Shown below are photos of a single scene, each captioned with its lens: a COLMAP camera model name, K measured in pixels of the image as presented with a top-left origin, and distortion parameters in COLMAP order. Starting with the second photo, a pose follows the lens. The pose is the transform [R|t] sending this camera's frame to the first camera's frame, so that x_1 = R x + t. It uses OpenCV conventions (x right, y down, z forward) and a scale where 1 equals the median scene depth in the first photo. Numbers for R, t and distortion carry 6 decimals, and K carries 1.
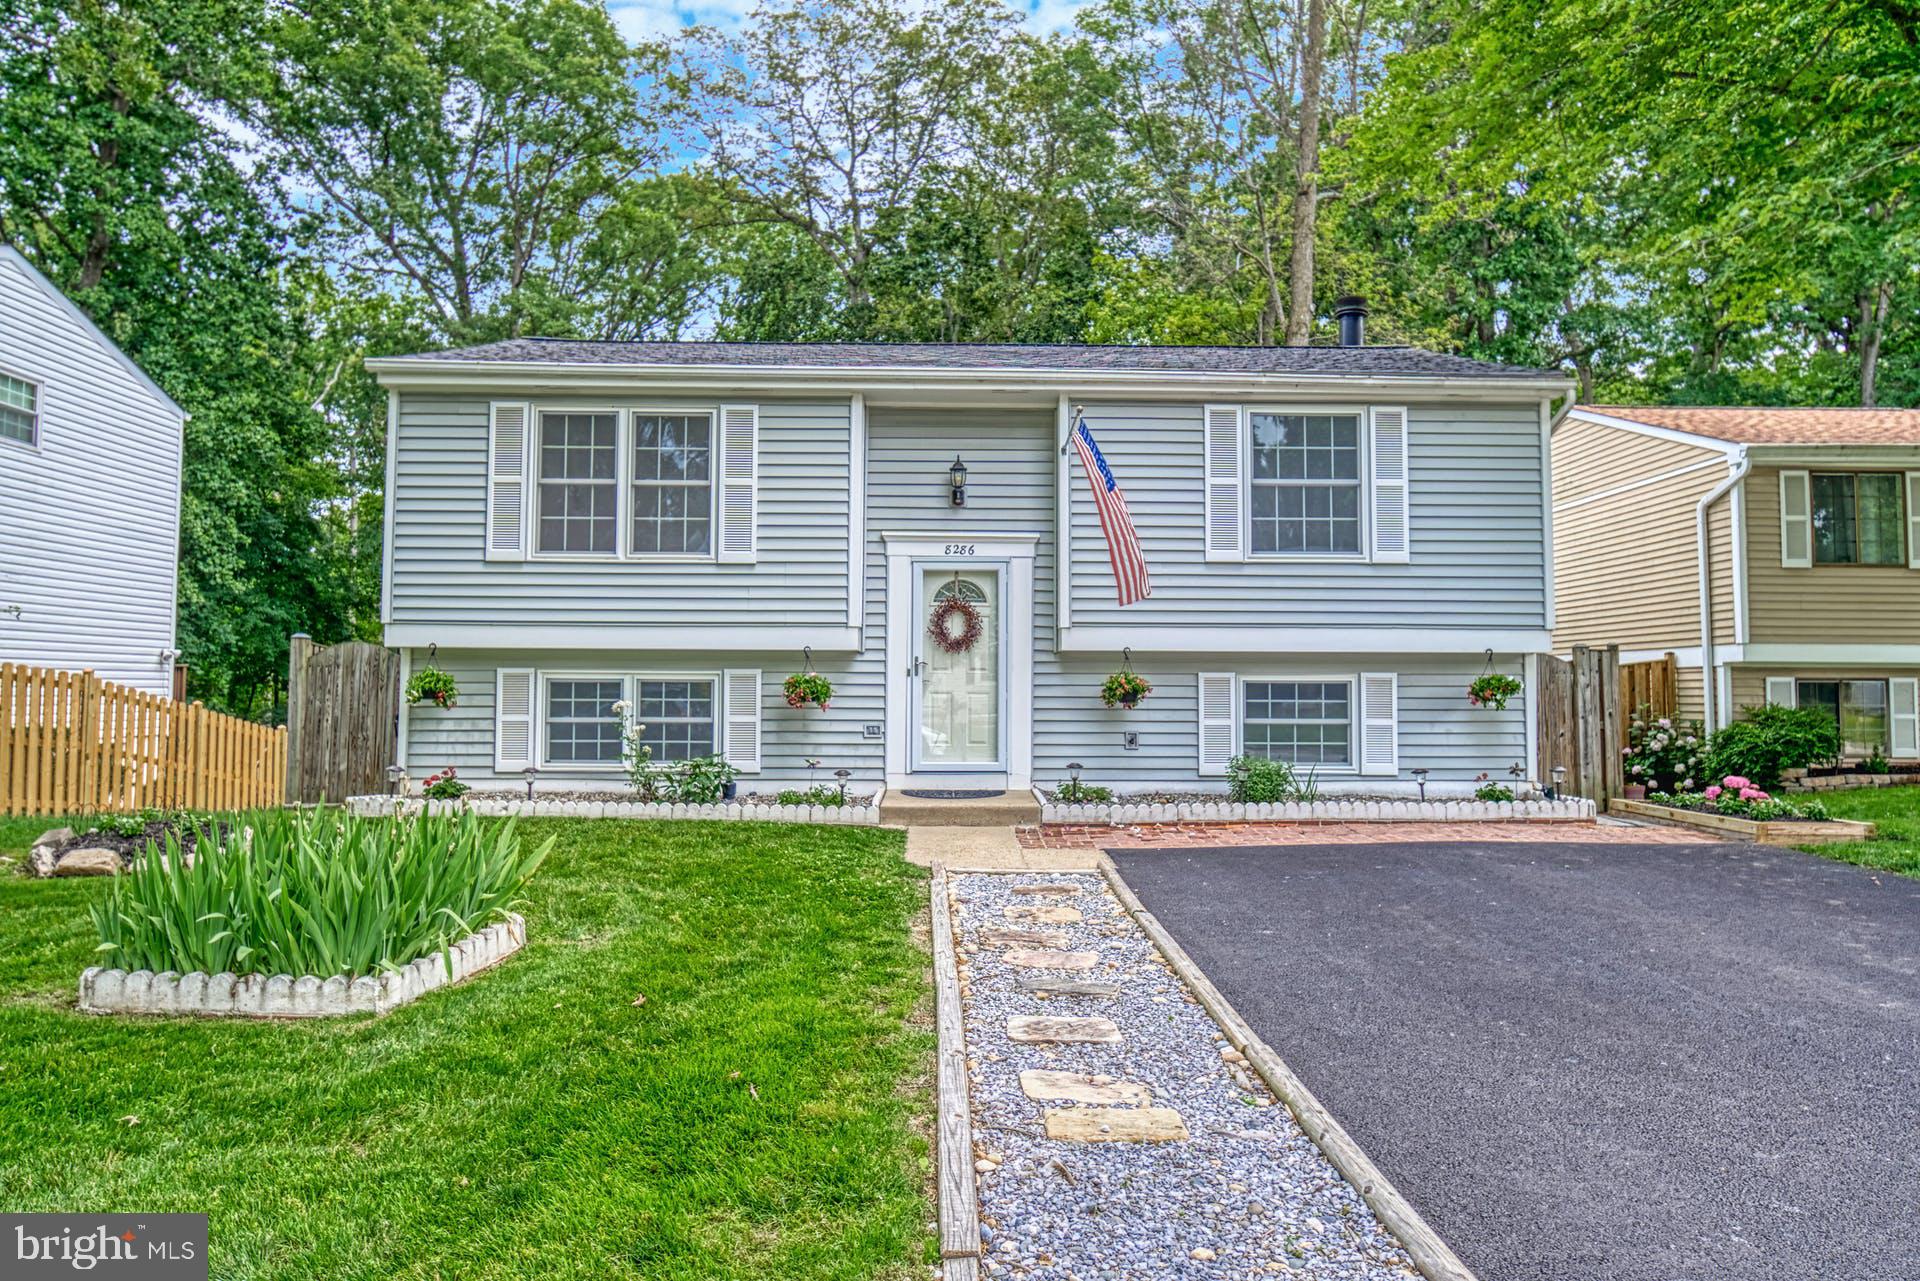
lens RADIAL K [[1270.5, 0, 973.2], [0, 1270.5, 673.5], [0, 0, 1]] dist [-0.013115, -0.000514]
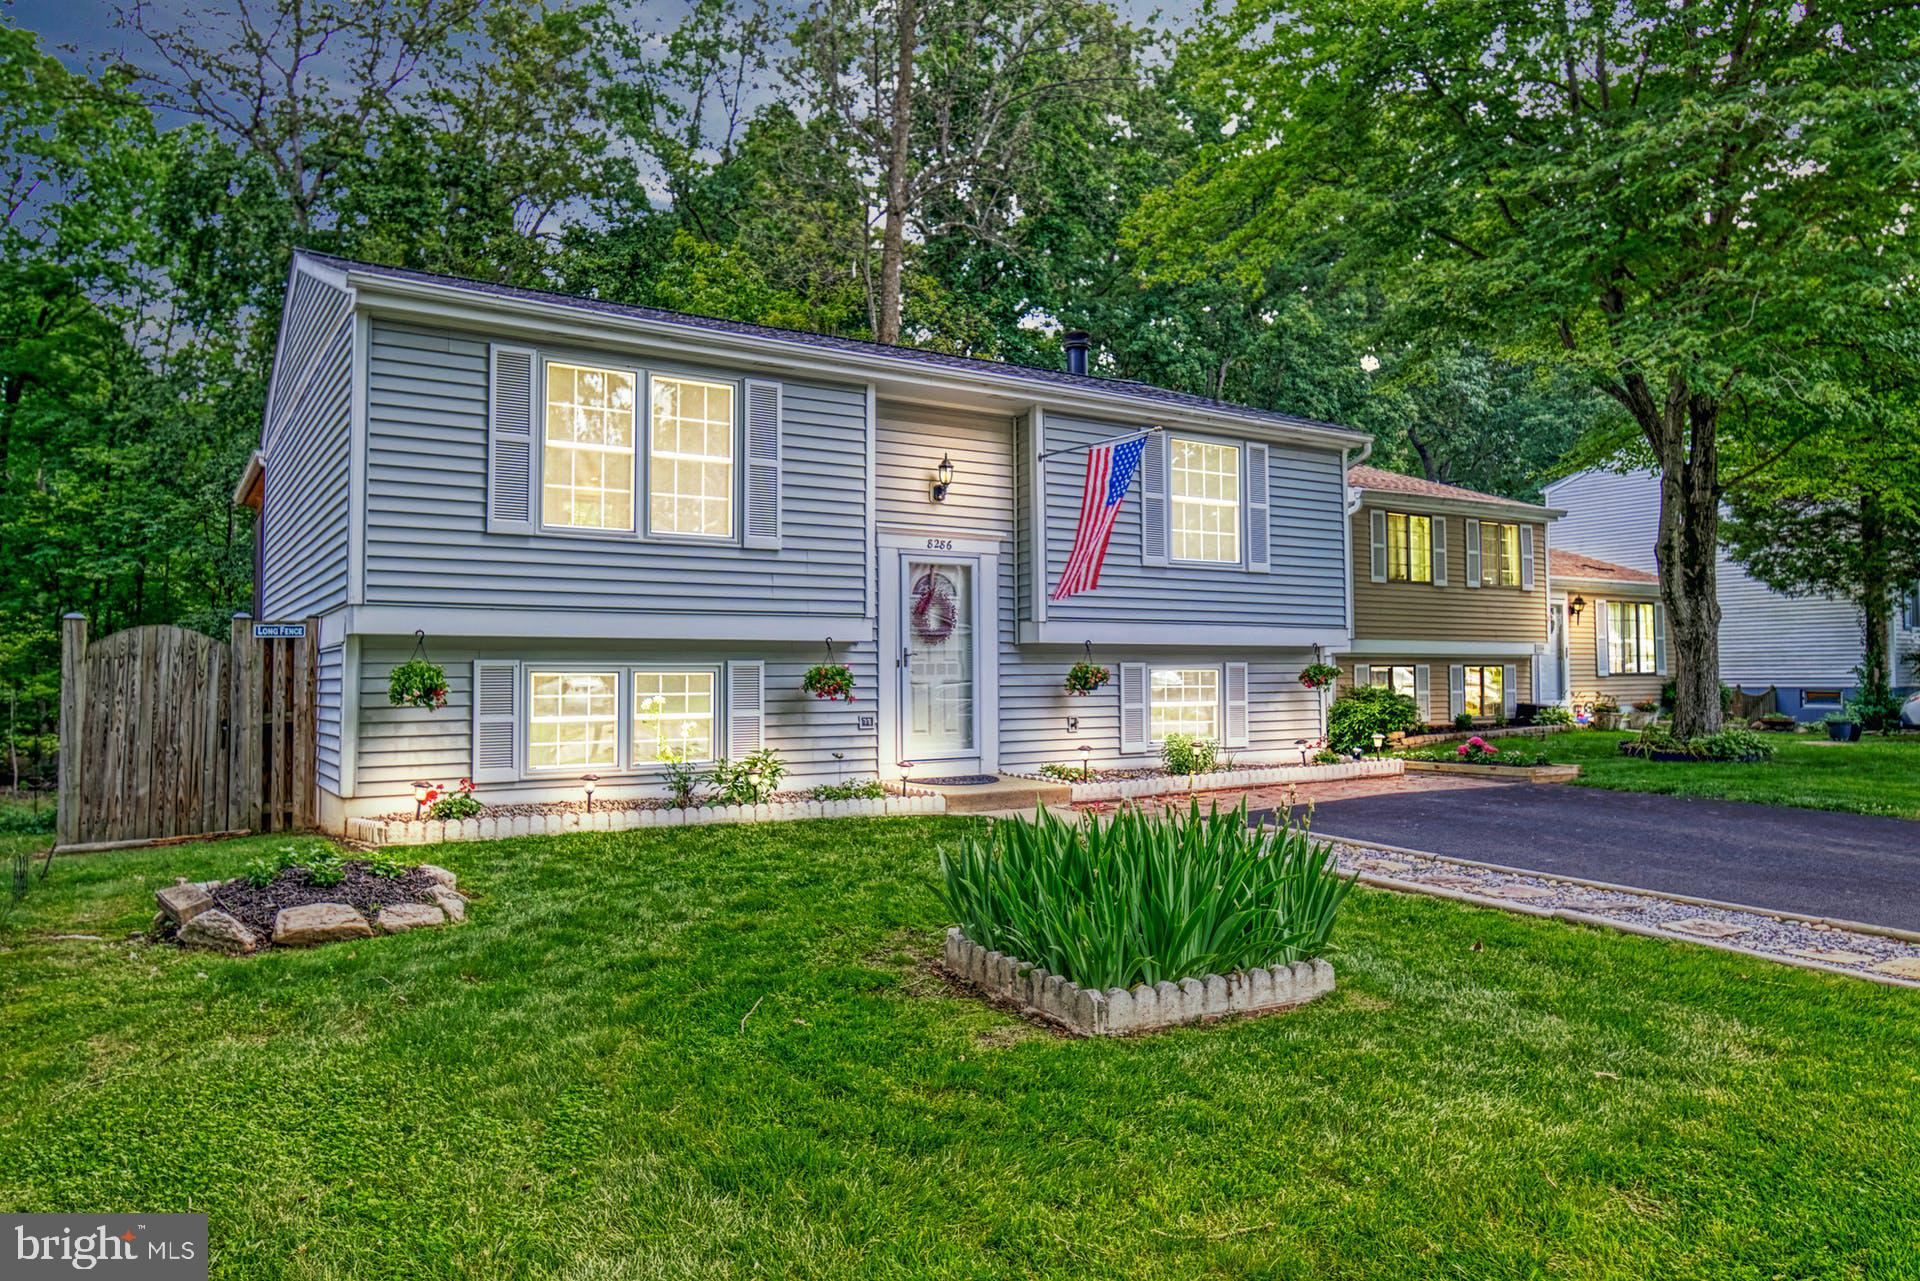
lens RADIAL K [[1270.5, 0, 973.2], [0, 1270.5, 673.5], [0, 0, 1]] dist [-0.013115, -0.000514]
pose [[0.845260, -0.007694, 0.534300, -0.555051], [0.002054, 0.999936, 0.011150, -0.004038], [-0.534352, -0.008327, 0.845221, 0.115073]]
